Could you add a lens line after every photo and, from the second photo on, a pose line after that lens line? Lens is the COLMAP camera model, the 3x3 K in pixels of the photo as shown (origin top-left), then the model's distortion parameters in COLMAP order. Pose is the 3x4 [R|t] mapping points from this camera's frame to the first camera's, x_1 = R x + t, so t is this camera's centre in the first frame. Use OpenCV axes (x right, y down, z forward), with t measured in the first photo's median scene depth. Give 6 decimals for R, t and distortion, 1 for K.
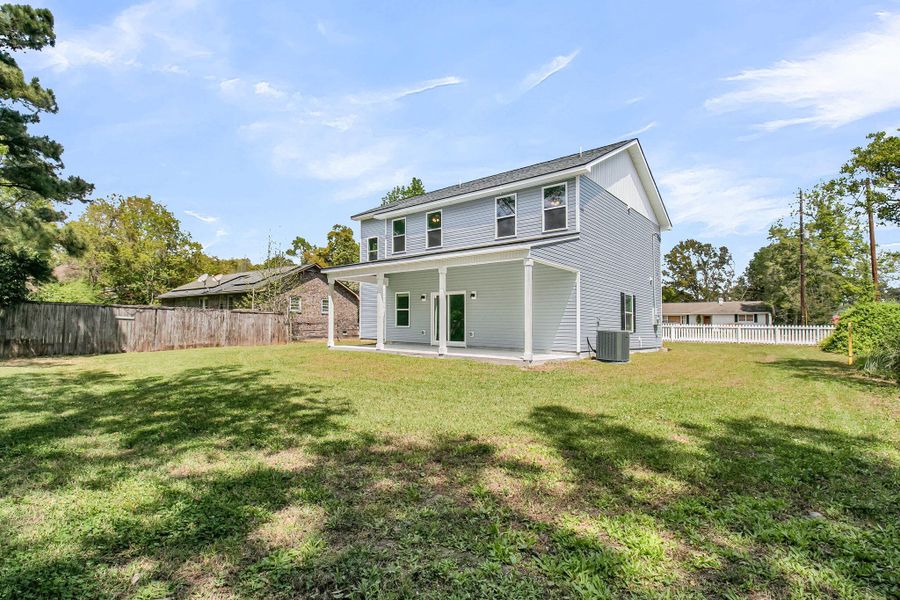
lens RADIAL K [[421.9, 0, 452.8], [0, 421.9, 289.2], [0, 0, 1]] dist [-0.000279, 0.000784]
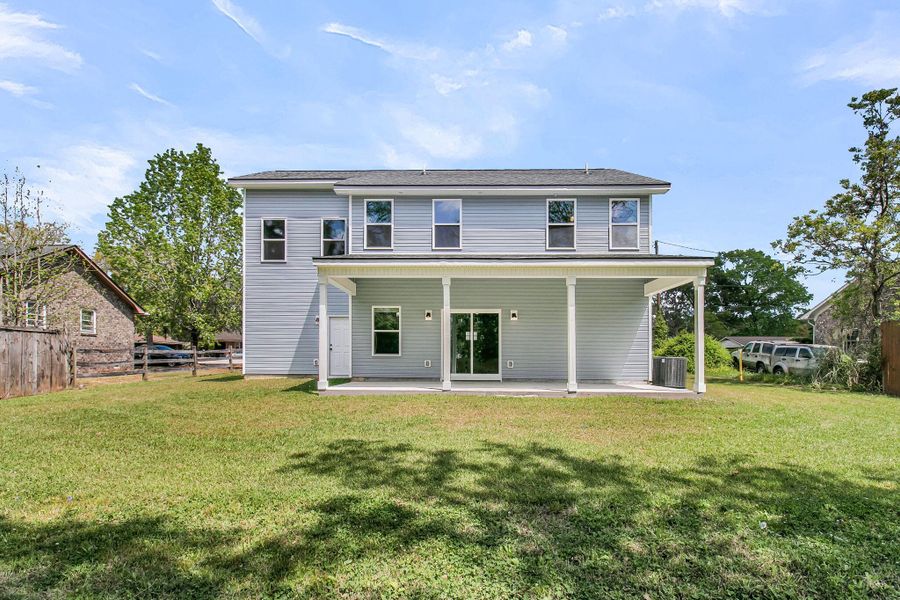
lens RADIAL K [[428.9, 0, 463.8], [0, 428.9, 332.7], [0, 0, 1]] dist [0.019770, 0.000016]
pose [[0.787754, 0.025186, 0.615475, -0.472149], [-0.050626, 0.998431, 0.023940, 0.028893], [-0.613906, -0.050018, 0.787793, 0.373053]]
